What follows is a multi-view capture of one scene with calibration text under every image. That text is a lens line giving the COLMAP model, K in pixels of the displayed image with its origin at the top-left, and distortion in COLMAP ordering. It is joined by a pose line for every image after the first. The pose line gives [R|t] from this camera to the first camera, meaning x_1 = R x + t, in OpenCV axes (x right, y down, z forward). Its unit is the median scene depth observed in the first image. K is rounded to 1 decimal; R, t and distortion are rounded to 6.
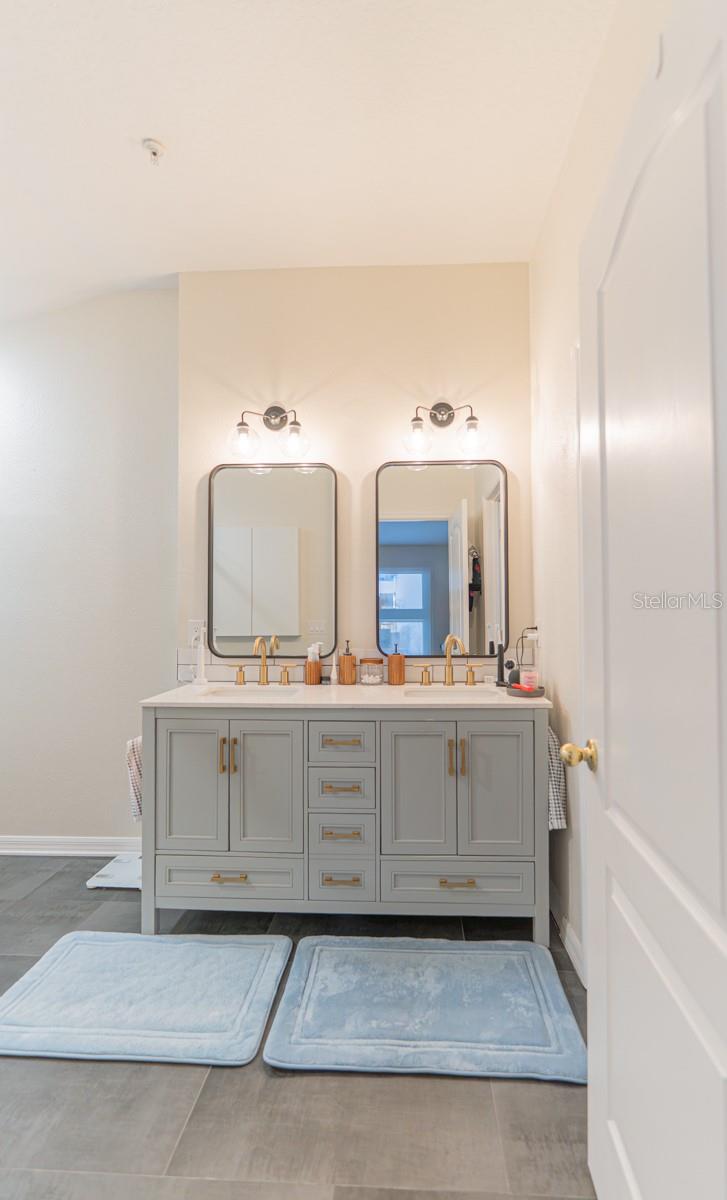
lens RADIAL K [[578.6, 0, 392.5], [0, 578.6, 595.5], [0, 0, 1]] dist [0.001886, -0.000146]
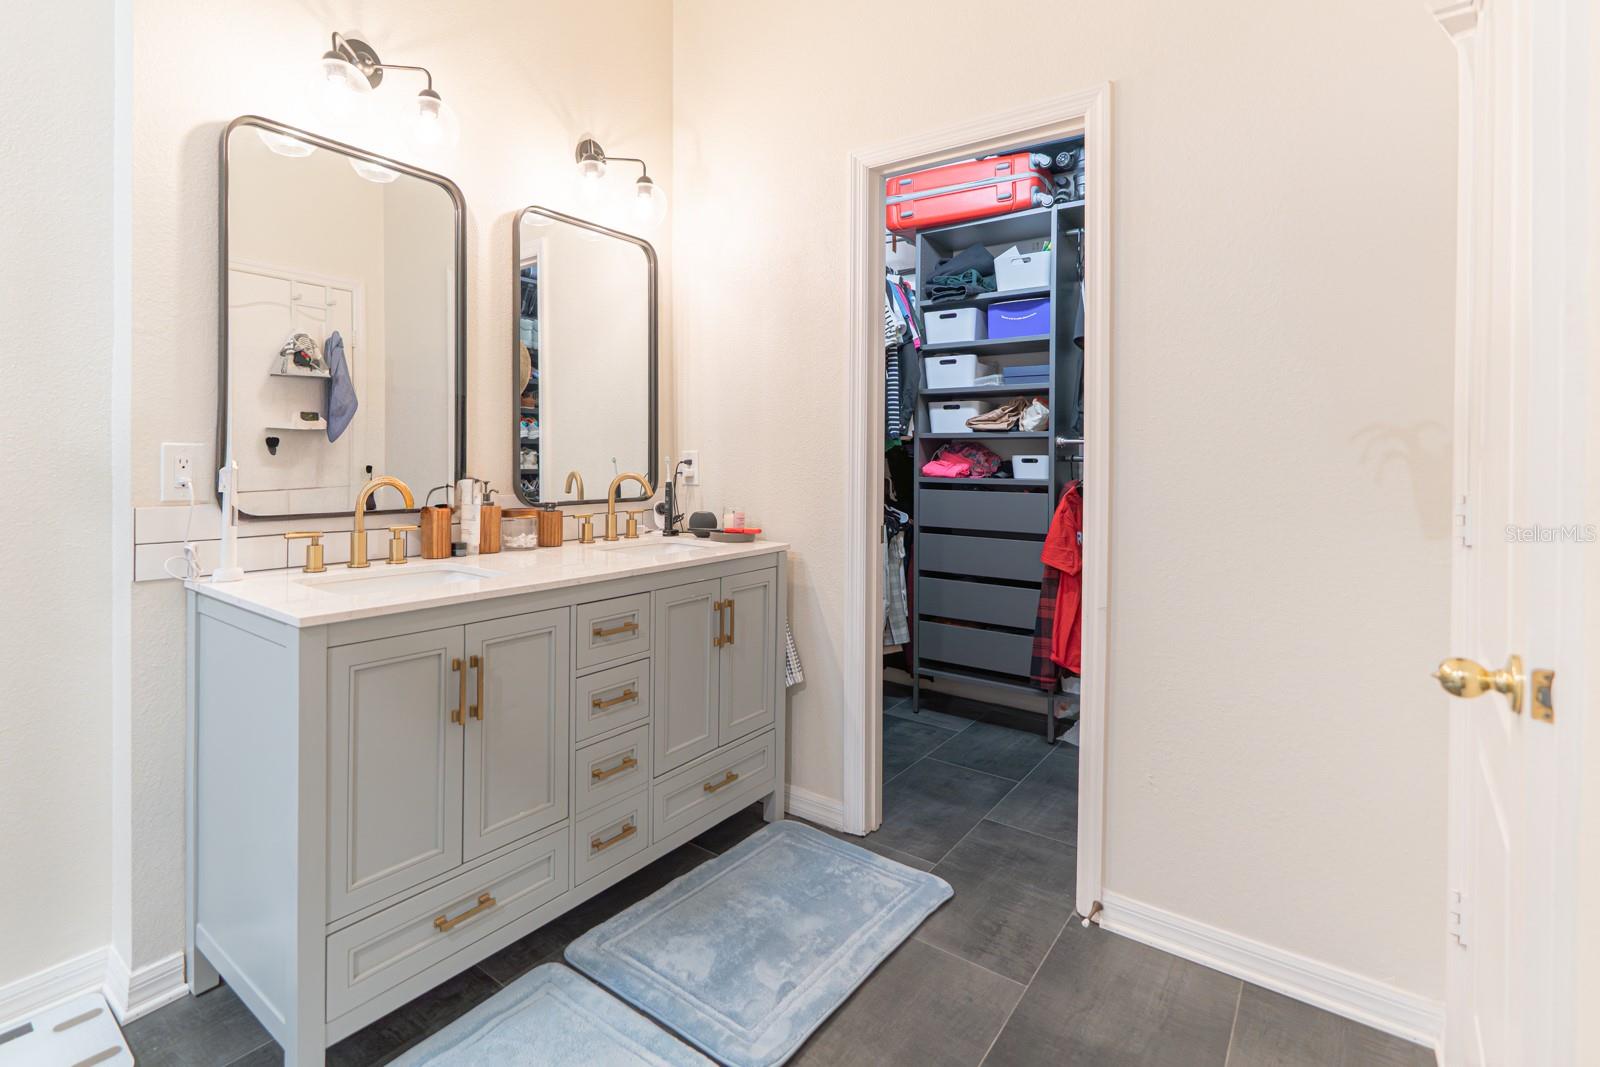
lens RADIAL K [[759.1, 0, 797.1], [0, 759.1, 461.9], [0, 0, 1]] dist [-0.001546, -0.000067]
pose [[0.570849, 0.001991, 0.821053, -0.669959], [-0.031690, 0.999305, 0.019610, 0.038920], [-0.820443, -0.037214, 0.570515, 0.341280]]
